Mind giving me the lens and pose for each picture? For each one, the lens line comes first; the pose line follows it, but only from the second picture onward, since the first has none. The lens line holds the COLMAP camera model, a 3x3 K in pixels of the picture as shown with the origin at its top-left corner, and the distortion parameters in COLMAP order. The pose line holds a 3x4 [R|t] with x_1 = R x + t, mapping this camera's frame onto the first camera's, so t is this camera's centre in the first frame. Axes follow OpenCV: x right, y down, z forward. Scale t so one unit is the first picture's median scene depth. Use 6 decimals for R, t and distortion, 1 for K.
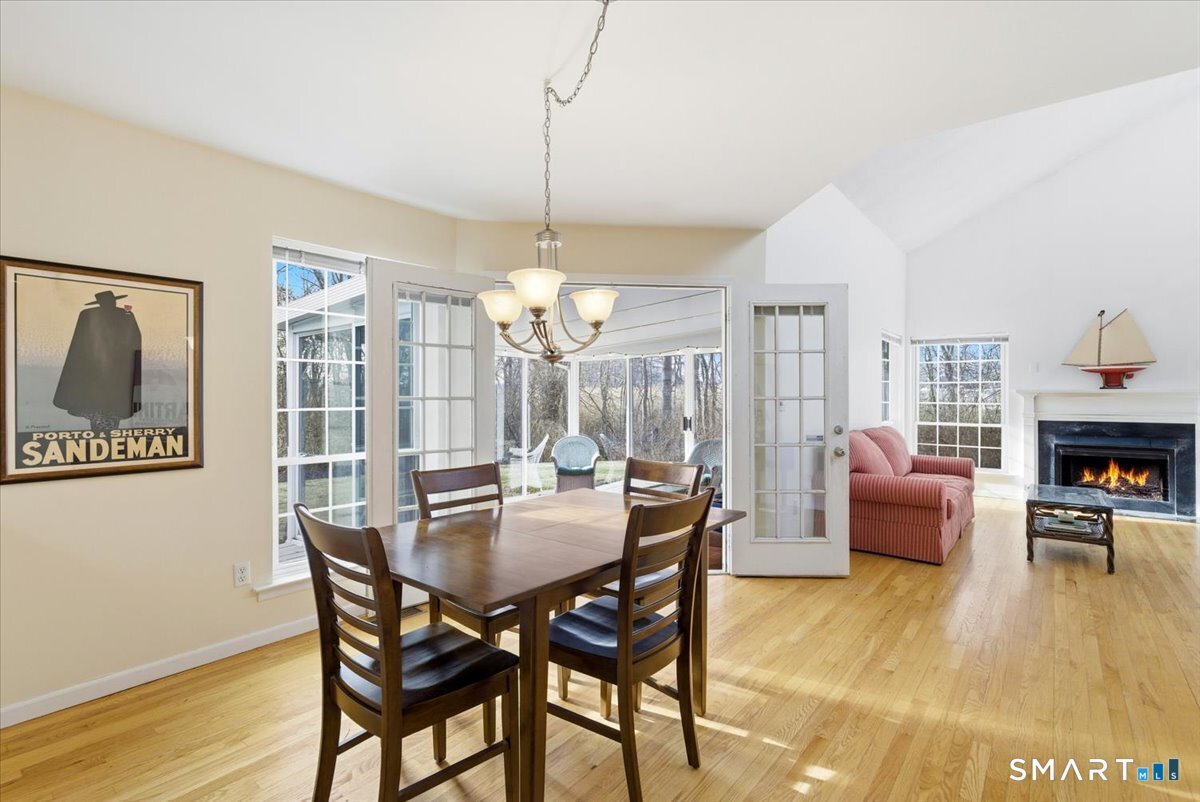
lens RADIAL K [[557.5, 0, 603.0], [0, 557.5, 398.2], [0, 0, 1]] dist [0.000180, 0.000327]
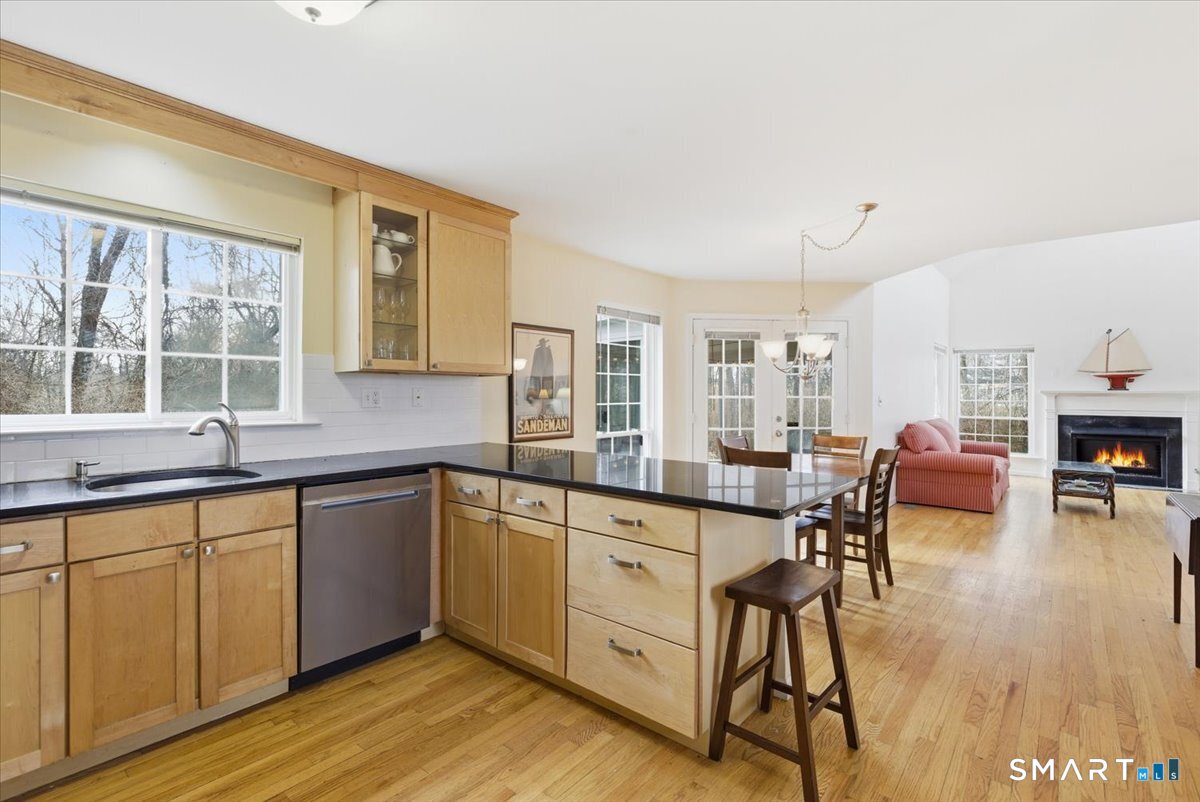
lens RADIAL K [[551.7, 0, 601.1], [0, 551.7, 395.9], [0, 0, 1]] dist [0.002886, 0.000626]
pose [[0.999813, 0.002683, -0.019165, -0.611902], [-0.002642, 0.999994, 0.002139, -0.008685], [0.019171, -0.002088, 0.999814, -0.722981]]
